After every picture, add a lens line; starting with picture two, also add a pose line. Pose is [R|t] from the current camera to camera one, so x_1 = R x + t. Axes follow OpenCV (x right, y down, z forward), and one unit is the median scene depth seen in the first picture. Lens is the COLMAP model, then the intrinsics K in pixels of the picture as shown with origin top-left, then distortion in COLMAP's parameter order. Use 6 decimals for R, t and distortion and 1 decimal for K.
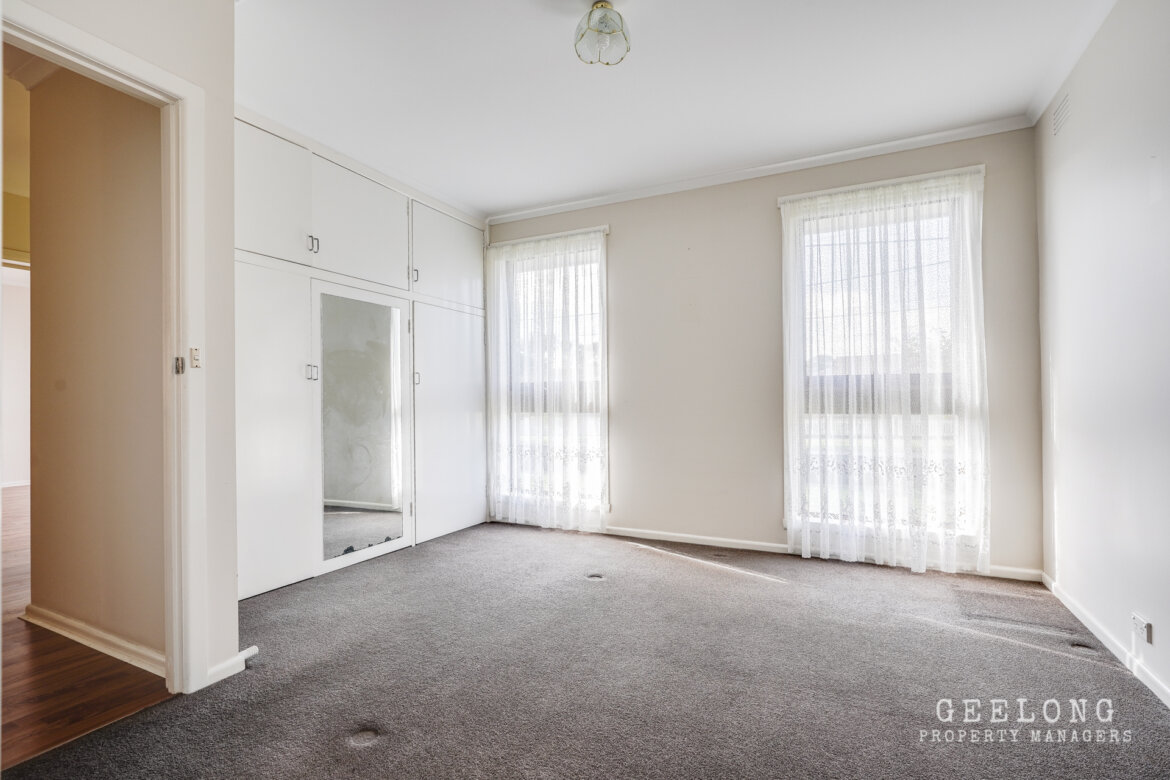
lens RADIAL K [[531.1, 0, 586.5], [0, 531.1, 397.2], [0, 0, 1]] dist [-0.010654, 0.000563]
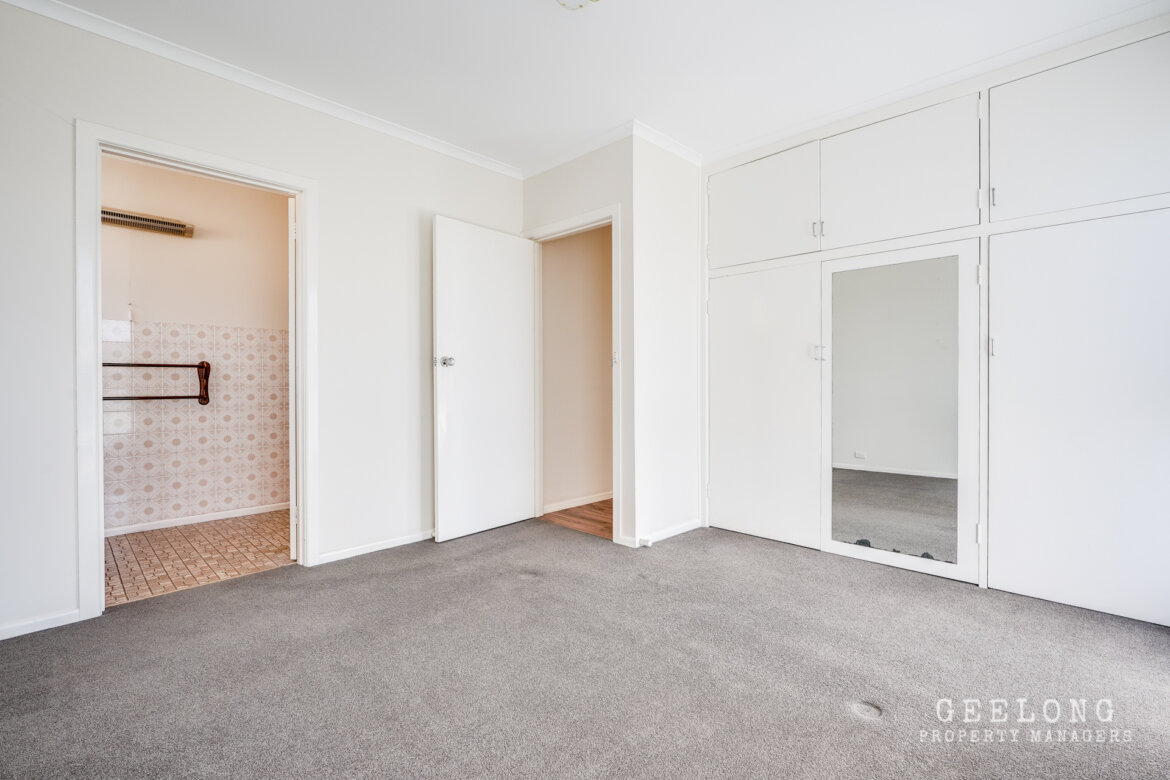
lens RADIAL K [[531.1, 0, 589.6], [0, 531.1, 386.0], [0, 0, 1]] dist [-0.010654, 0.000563]
pose [[-0.314125, 0.014835, -0.949266, 0.567559], [0.014831, 0.999833, 0.010718, -0.000404], [0.949266, -0.010712, -0.314292, 0.837977]]
